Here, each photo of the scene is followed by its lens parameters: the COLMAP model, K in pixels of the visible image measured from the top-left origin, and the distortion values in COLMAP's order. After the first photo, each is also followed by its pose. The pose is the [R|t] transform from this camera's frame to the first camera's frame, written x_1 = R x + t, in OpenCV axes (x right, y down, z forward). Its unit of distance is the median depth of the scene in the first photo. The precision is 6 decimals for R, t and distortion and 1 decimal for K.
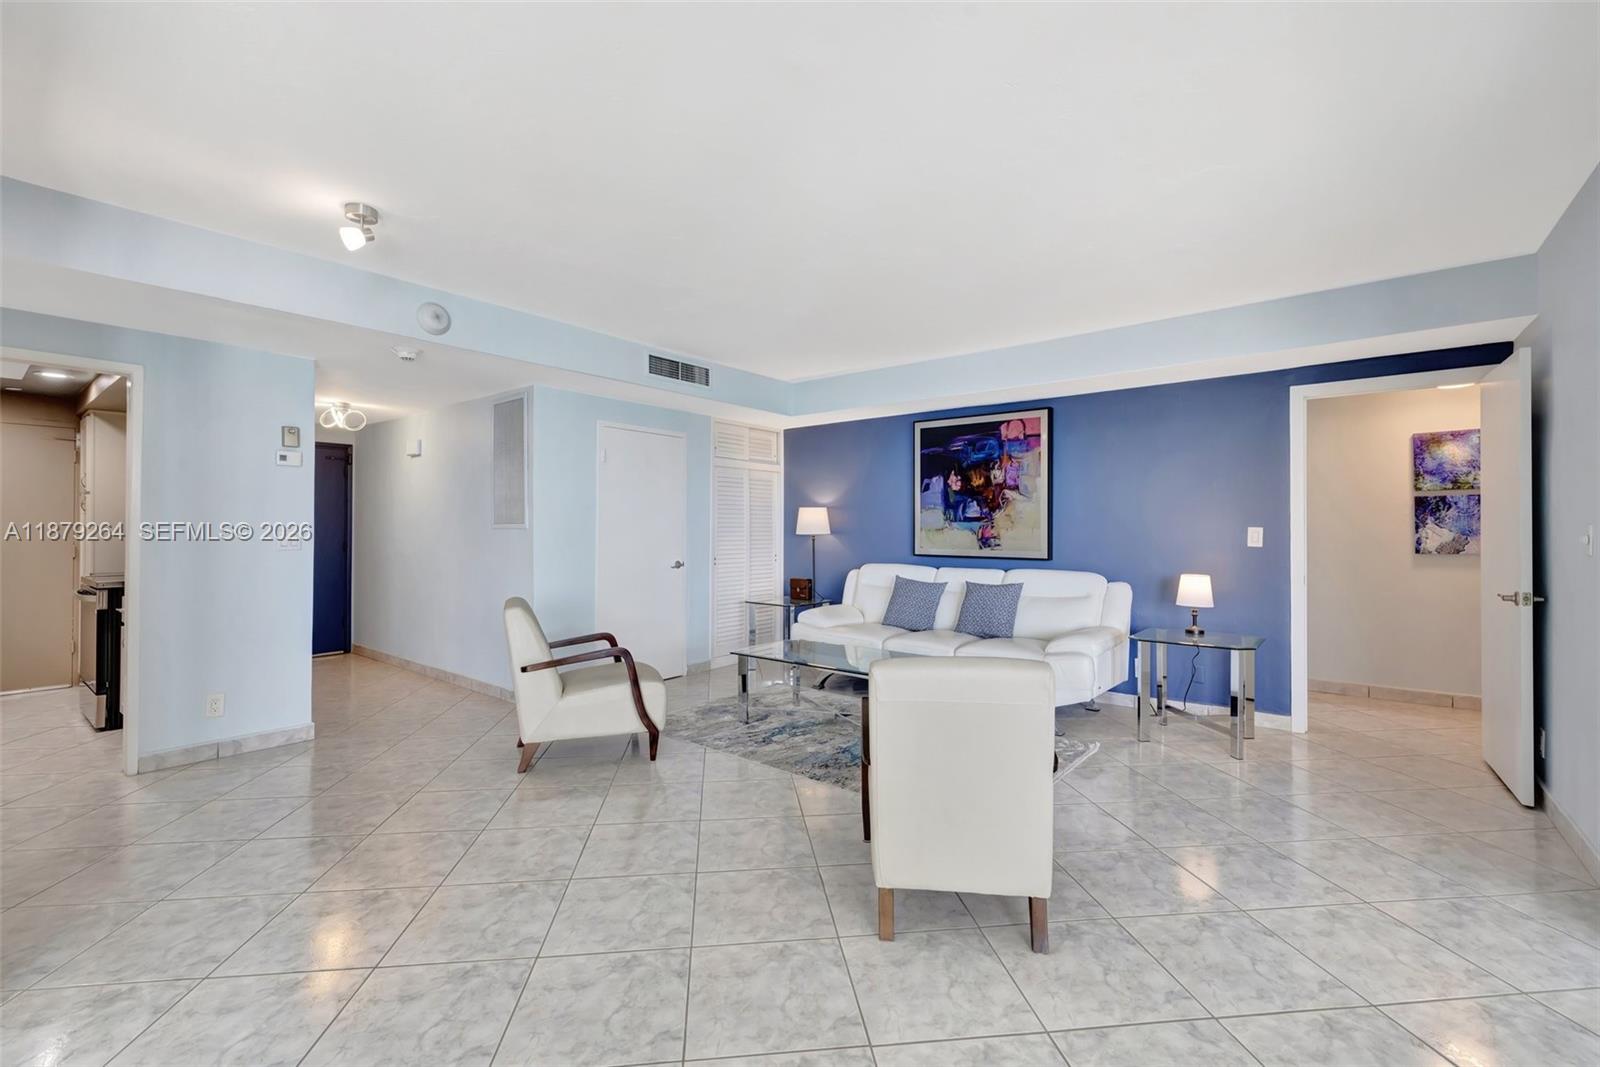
lens RADIAL K [[684.5, 0, 801.5], [0, 684.5, 518.3], [0, 0, 1]] dist [0.001292, 0.001344]
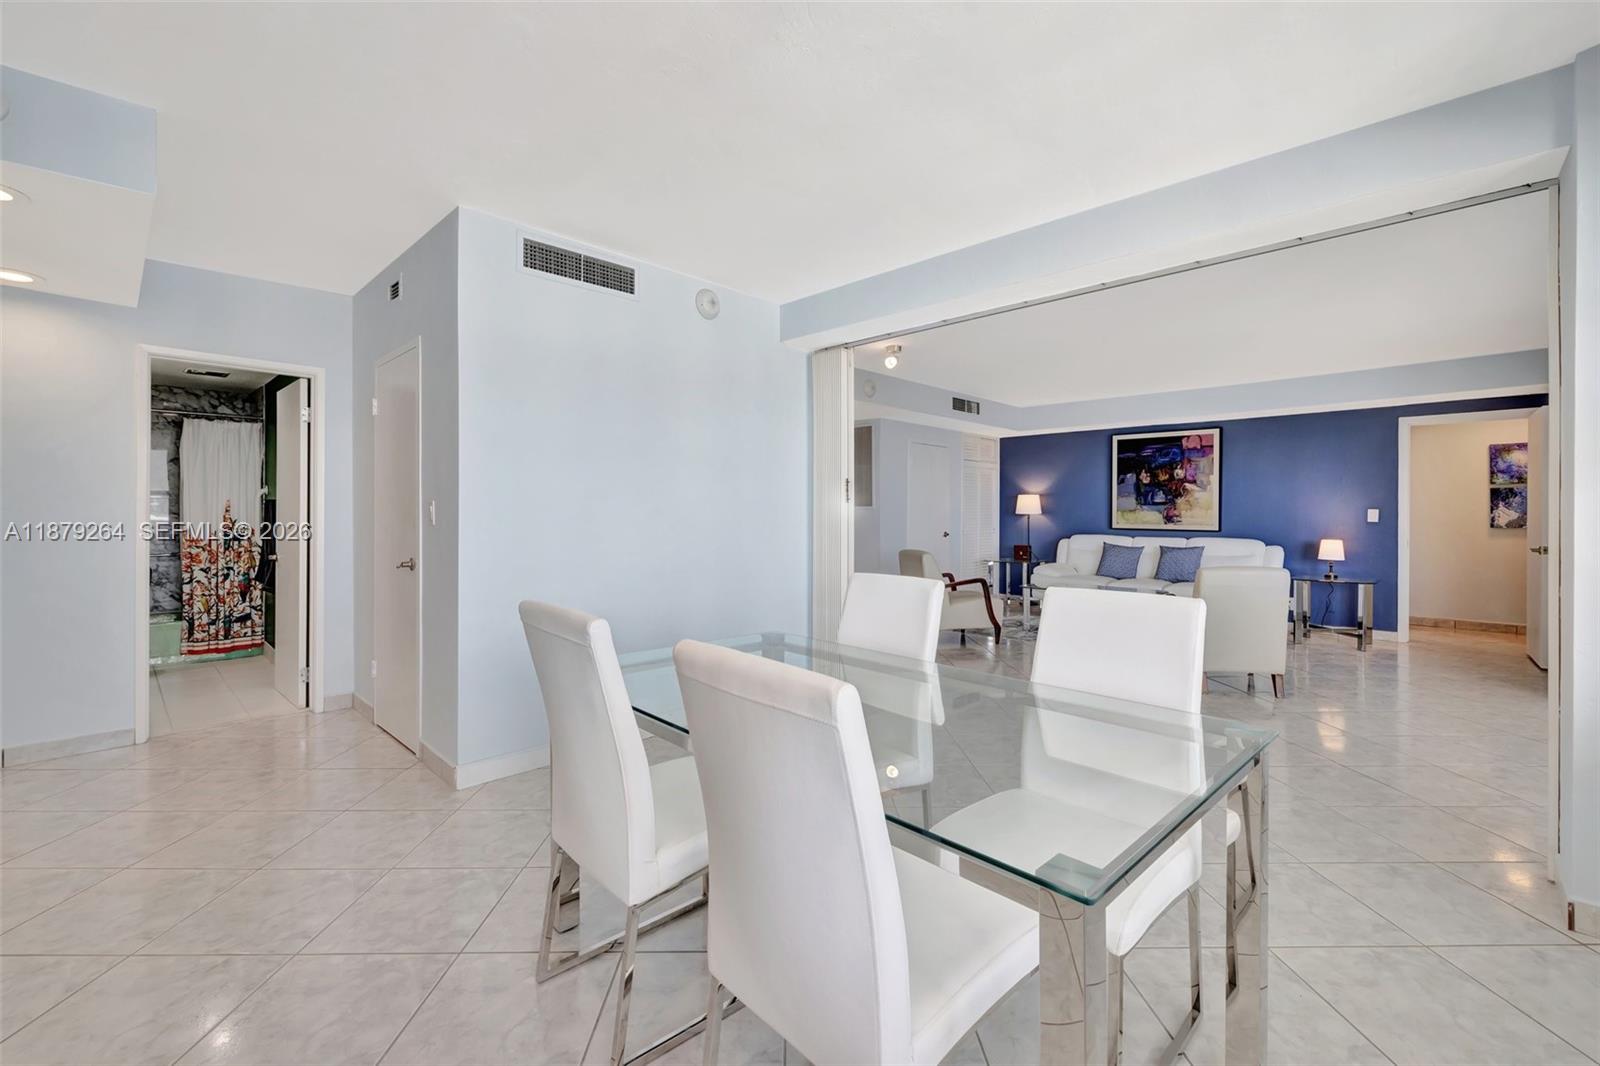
lens RADIAL K [[684.5, 0, 796.6], [0, 684.5, 507.5], [0, 0, 1]] dist [0.001292, 0.001344]
pose [[0.995788, 0.001368, -0.091677, -0.397645], [-0.000464, 0.999951, 0.009883, -0.004183], [0.091686, -0.009799, 0.995740, -0.532802]]
